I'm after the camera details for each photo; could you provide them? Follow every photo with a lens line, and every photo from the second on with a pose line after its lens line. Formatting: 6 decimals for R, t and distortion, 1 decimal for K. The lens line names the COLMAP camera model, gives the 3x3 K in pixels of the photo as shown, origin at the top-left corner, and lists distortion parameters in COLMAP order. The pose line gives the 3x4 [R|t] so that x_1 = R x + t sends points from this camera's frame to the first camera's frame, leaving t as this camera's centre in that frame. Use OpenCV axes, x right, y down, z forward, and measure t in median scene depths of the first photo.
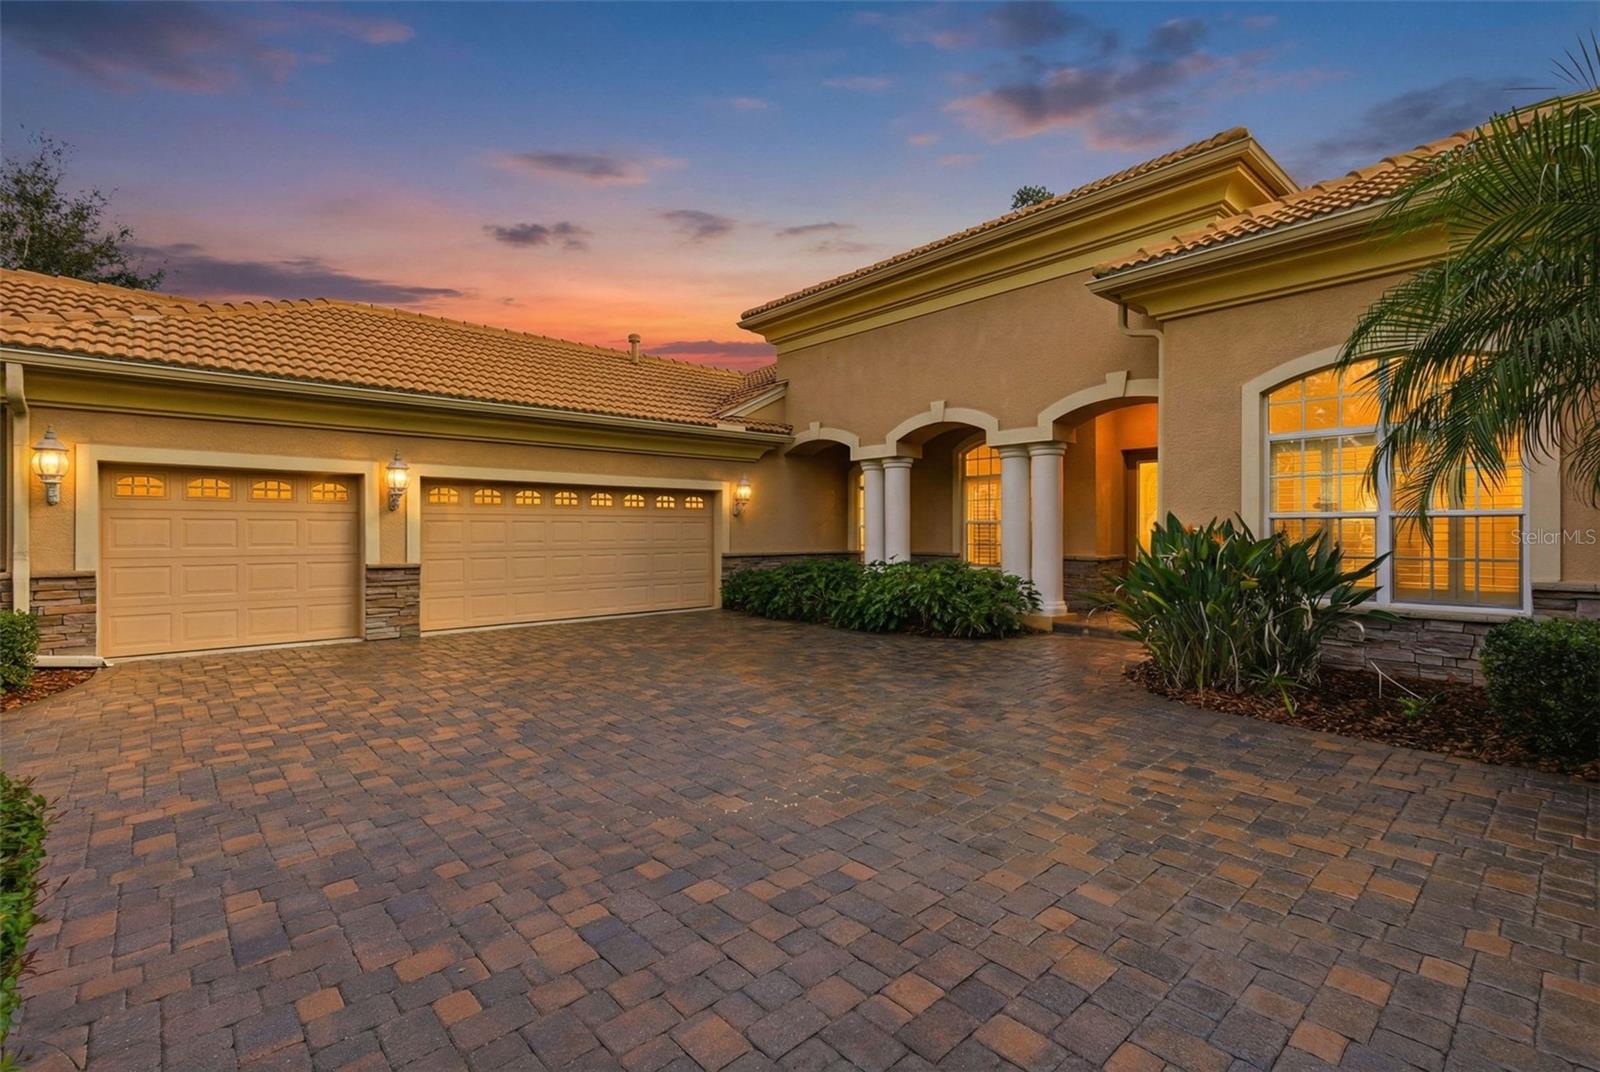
lens RADIAL K [[731.6, 0, 805.5], [0, 731.6, 542.2], [0, 0, 1]] dist [-0.000802, -0.000165]
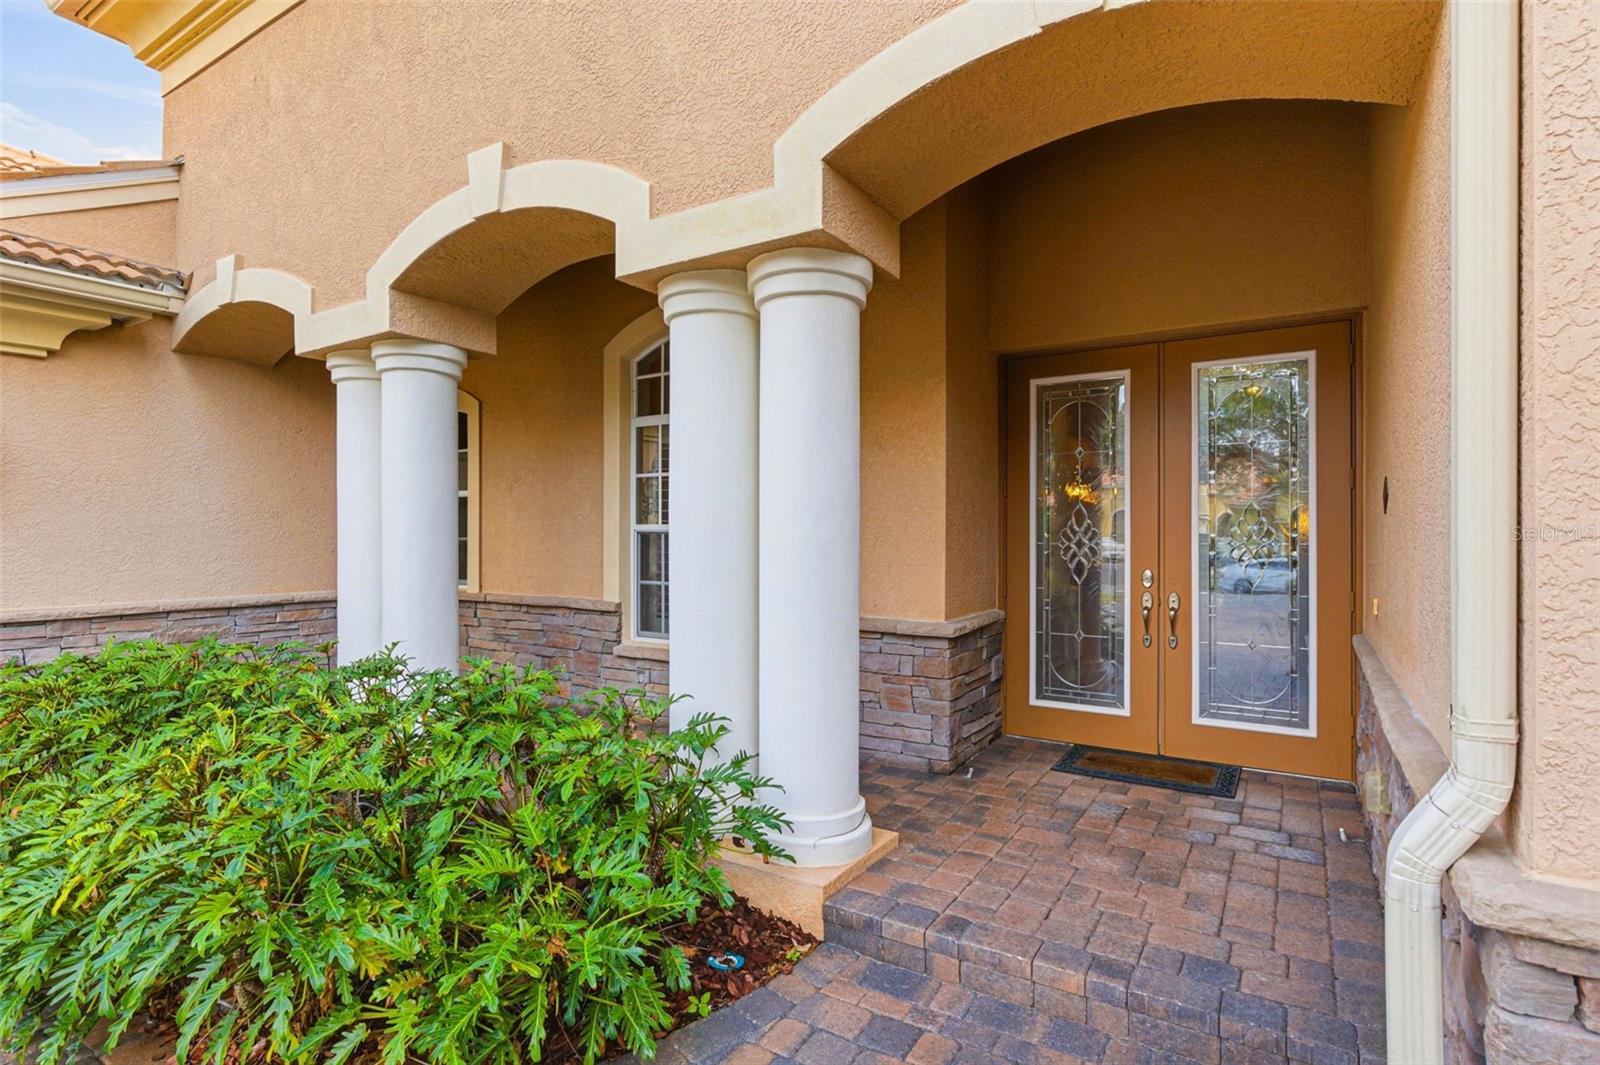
lens RADIAL K [[731.6, 0, 805.5], [0, 731.6, 538.7], [0, 0, 1]] dist [-0.000802, -0.000165]
pose [[0.966396, 0.007362, 0.256952, 0.226775], [-0.002596, 0.999818, -0.018883, -0.017275], [-0.257044, 0.017581, 0.966240, 0.639059]]
